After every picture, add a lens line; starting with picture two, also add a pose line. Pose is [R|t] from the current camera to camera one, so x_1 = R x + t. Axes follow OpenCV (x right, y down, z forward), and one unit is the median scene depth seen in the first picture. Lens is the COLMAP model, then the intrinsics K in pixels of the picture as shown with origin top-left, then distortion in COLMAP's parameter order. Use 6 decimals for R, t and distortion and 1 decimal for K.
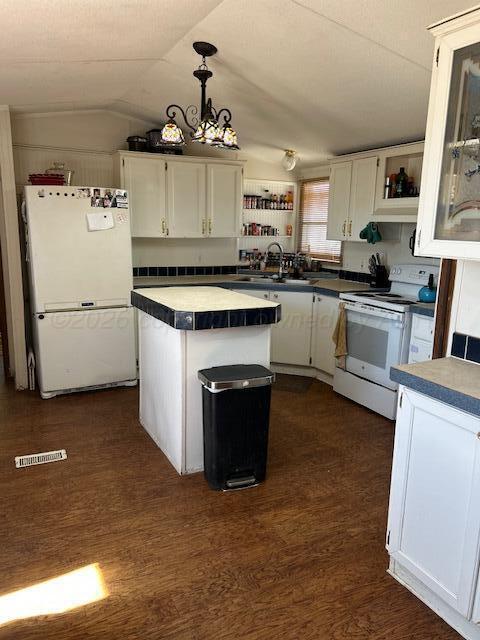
lens RADIAL K [[482.2, 0, 239.4], [0, 482.2, 321.4], [0, 0, 1]] dist [0.040180, -0.042945]
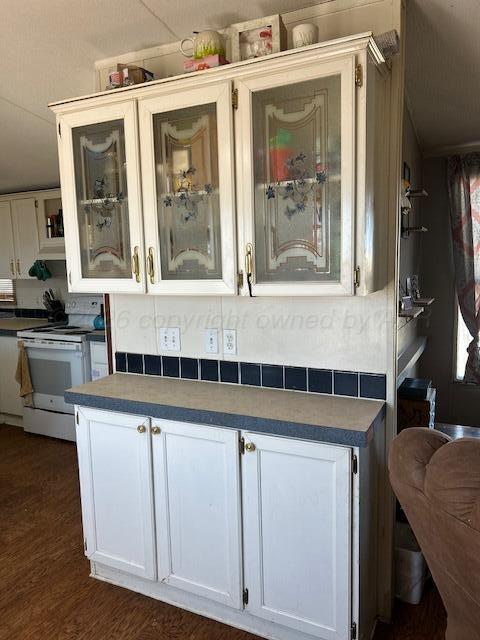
lens RADIAL K [[482.2, 0, 241.5], [0, 482.2, 318.8], [0, 0, 1]] dist [0.040180, -0.042945]
pose [[0.805246, -0.118645, 0.580950, 0.005490], [0.158450, 0.987203, -0.018013, 0.007708], [-0.571378, 0.106556, 0.813740, -0.100688]]
